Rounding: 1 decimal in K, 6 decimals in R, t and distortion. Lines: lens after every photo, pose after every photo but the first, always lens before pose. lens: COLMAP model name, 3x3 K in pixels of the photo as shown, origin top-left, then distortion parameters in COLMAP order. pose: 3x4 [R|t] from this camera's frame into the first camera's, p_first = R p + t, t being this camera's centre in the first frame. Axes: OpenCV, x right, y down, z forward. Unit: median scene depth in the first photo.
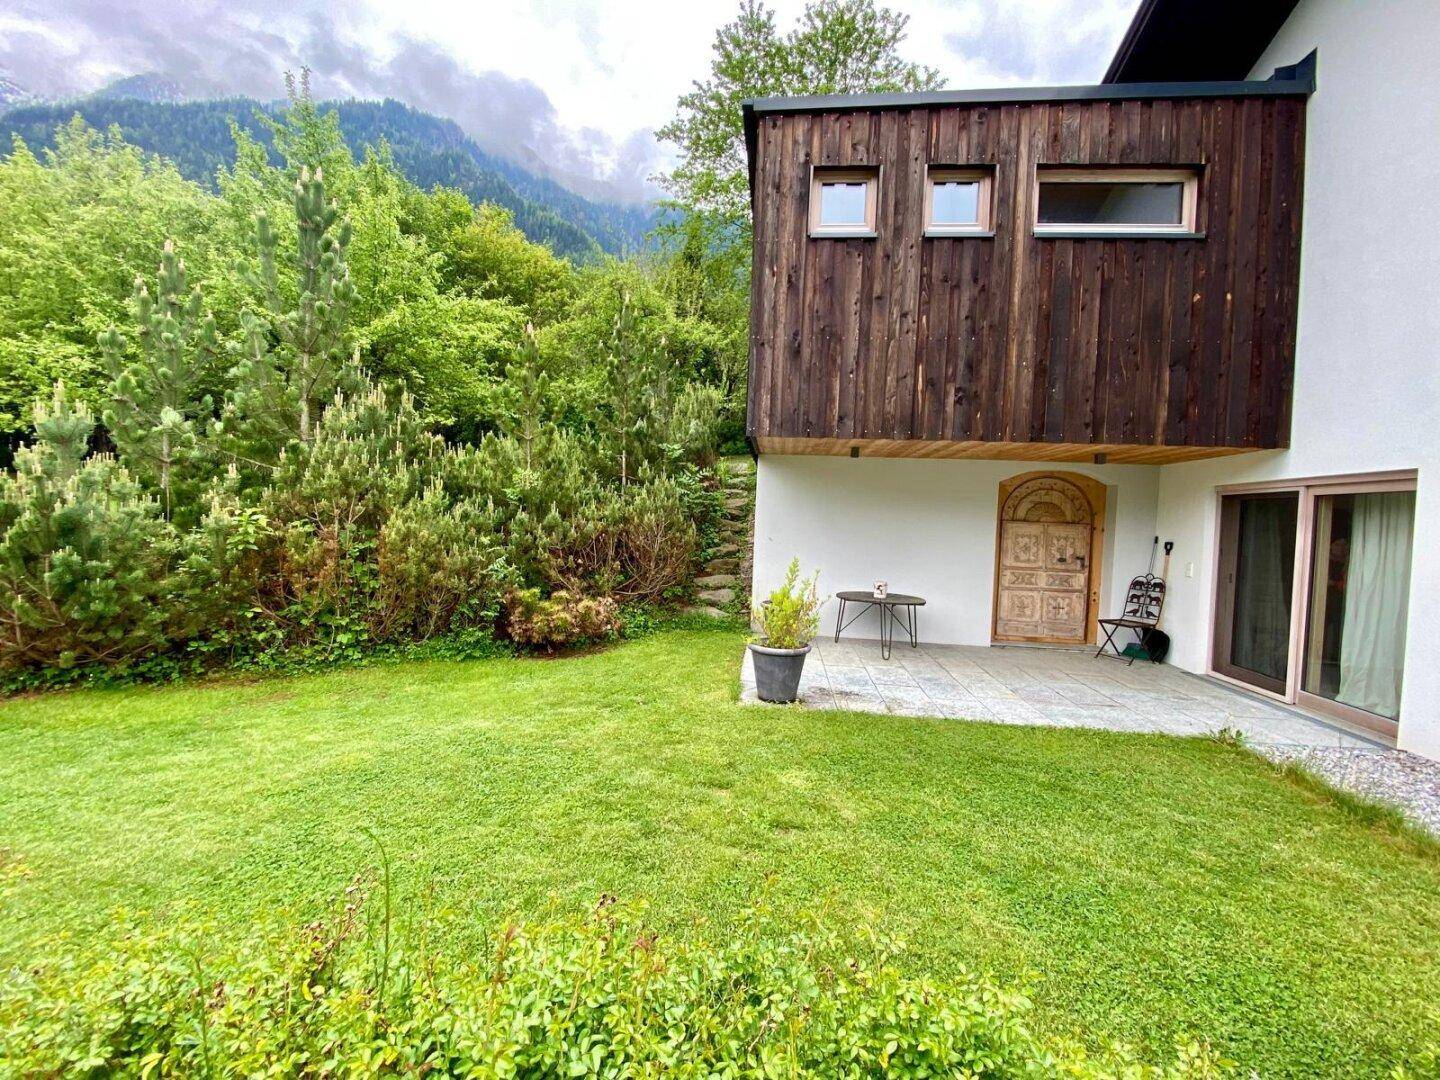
lens RADIAL K [[654.6, 0, 723.4], [0, 654.6, 542.6], [0, 0, 1]] dist [0.028753, -0.031633]
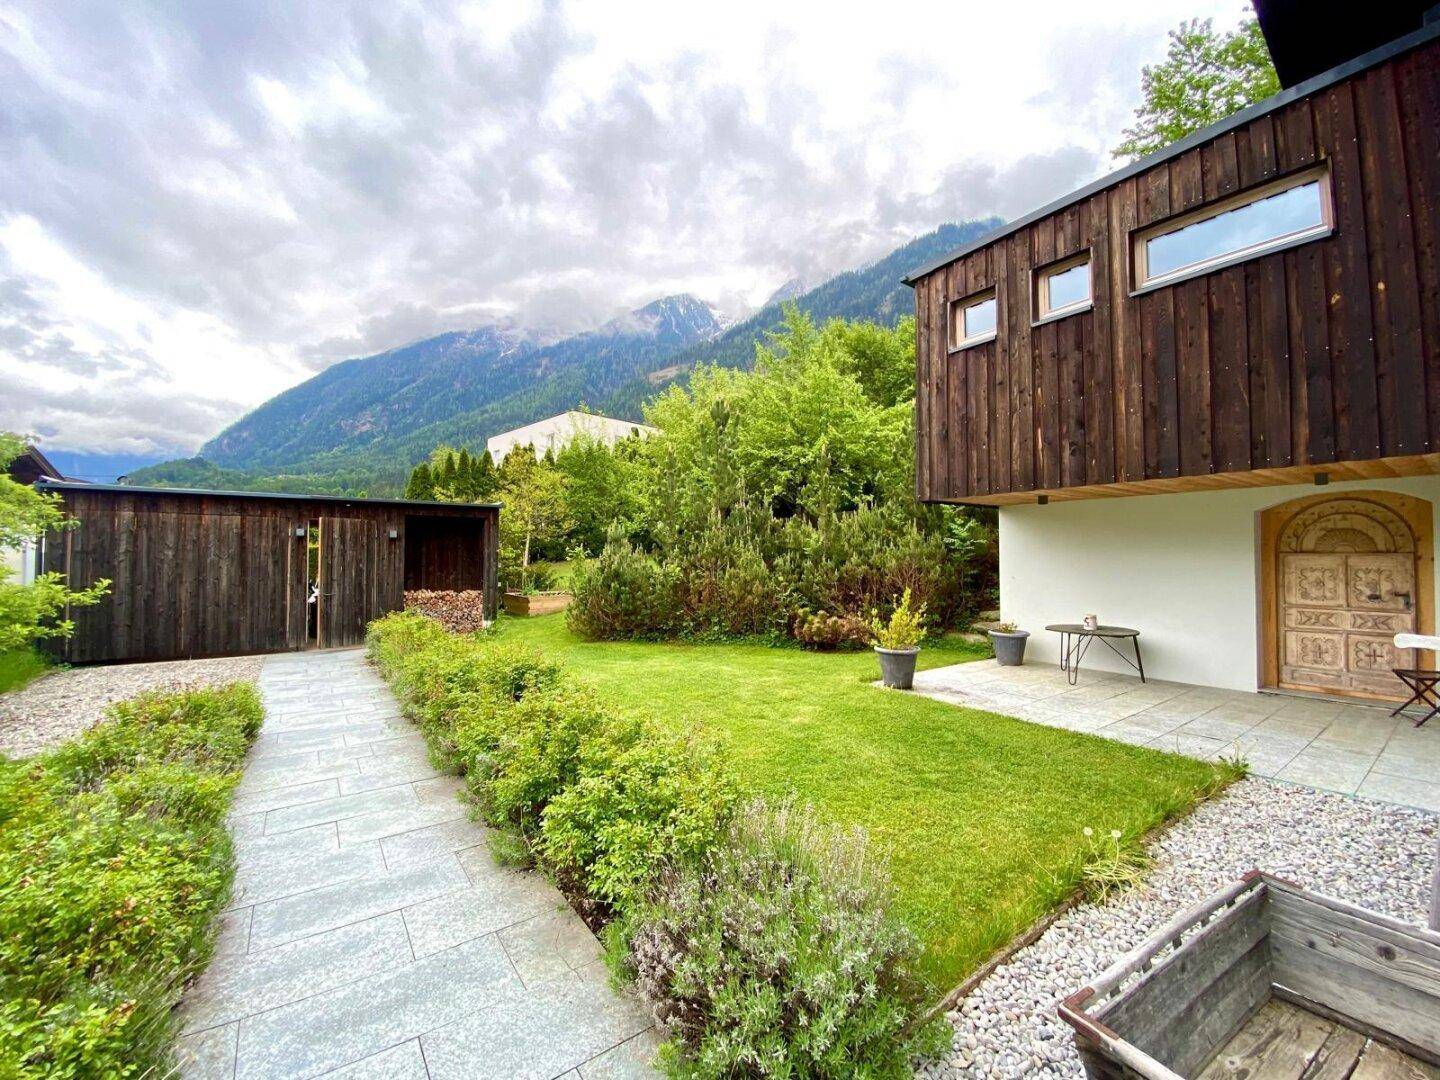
lens RADIAL K [[589.2, 0, 716.9], [0, 589.2, 536.2], [0, 0, 1]] dist [0.063986, -0.042270]
pose [[0.652563, -0.066452, -0.754815, 0.726997], [-0.002286, 0.995970, -0.089659, 0.026202], [0.757731, 0.060234, 0.649781, -0.148472]]
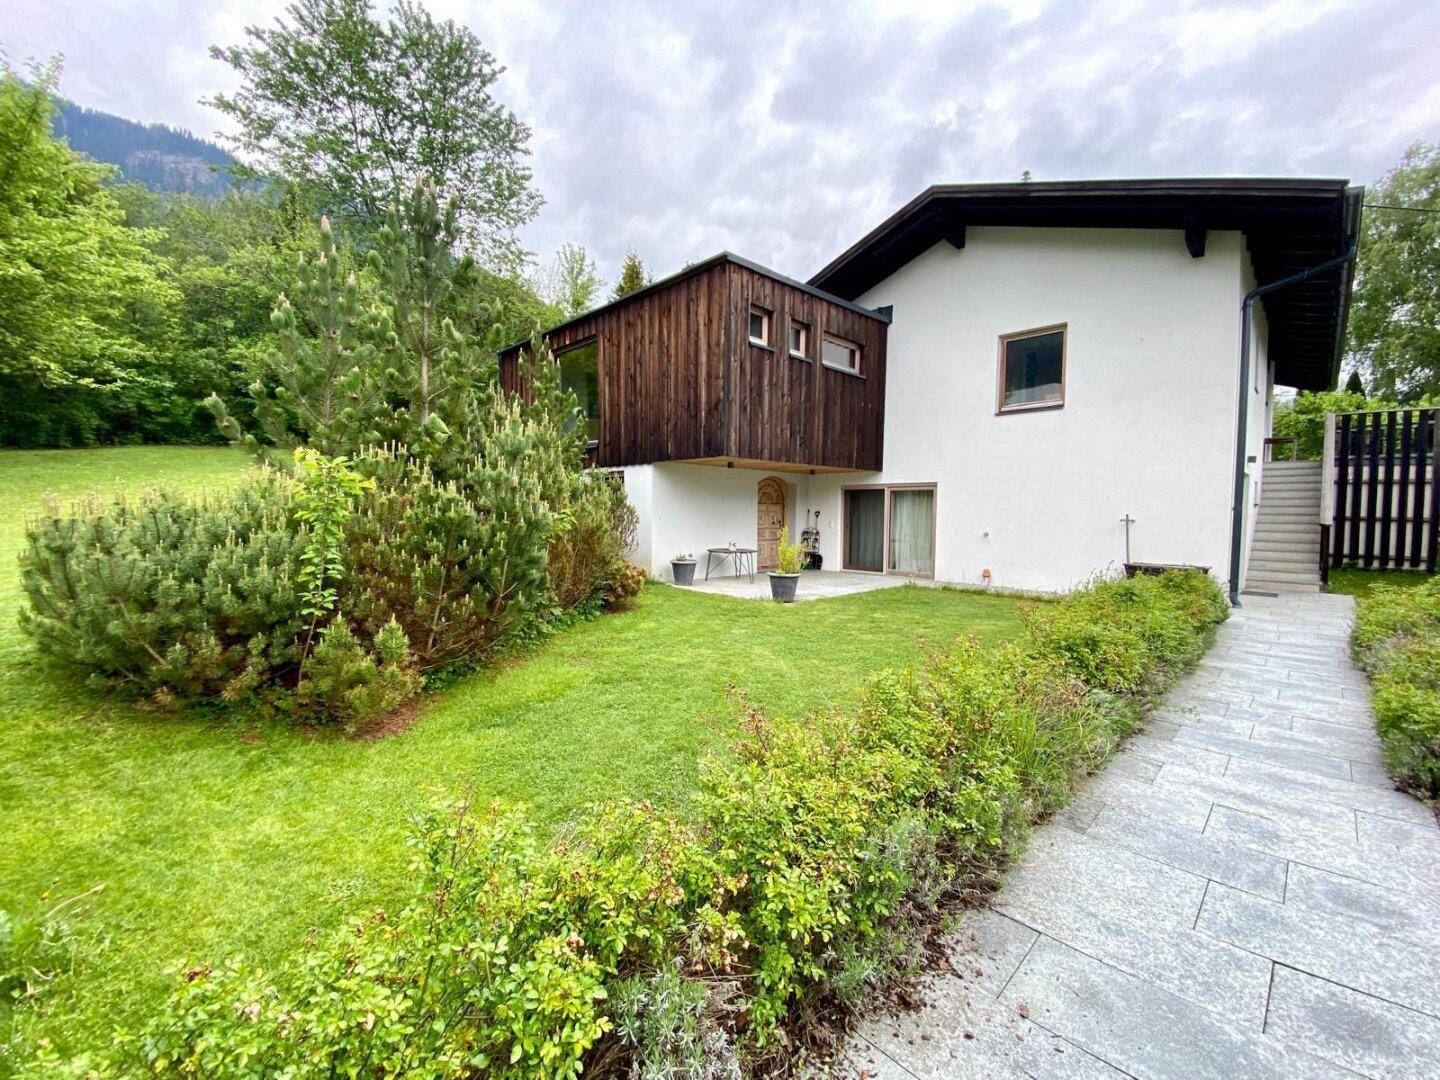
lens RADIAL K [[589.2, 0, 716.9], [0, 589.2, 536.2], [0, 0, 1]] dist [0.063986, -0.042270]
pose [[0.632457, -0.069481, 0.771473, -1.180192], [0.052697, 0.997521, 0.046639, -0.032020], [-0.772800, 0.011157, 0.634551, 0.072378]]
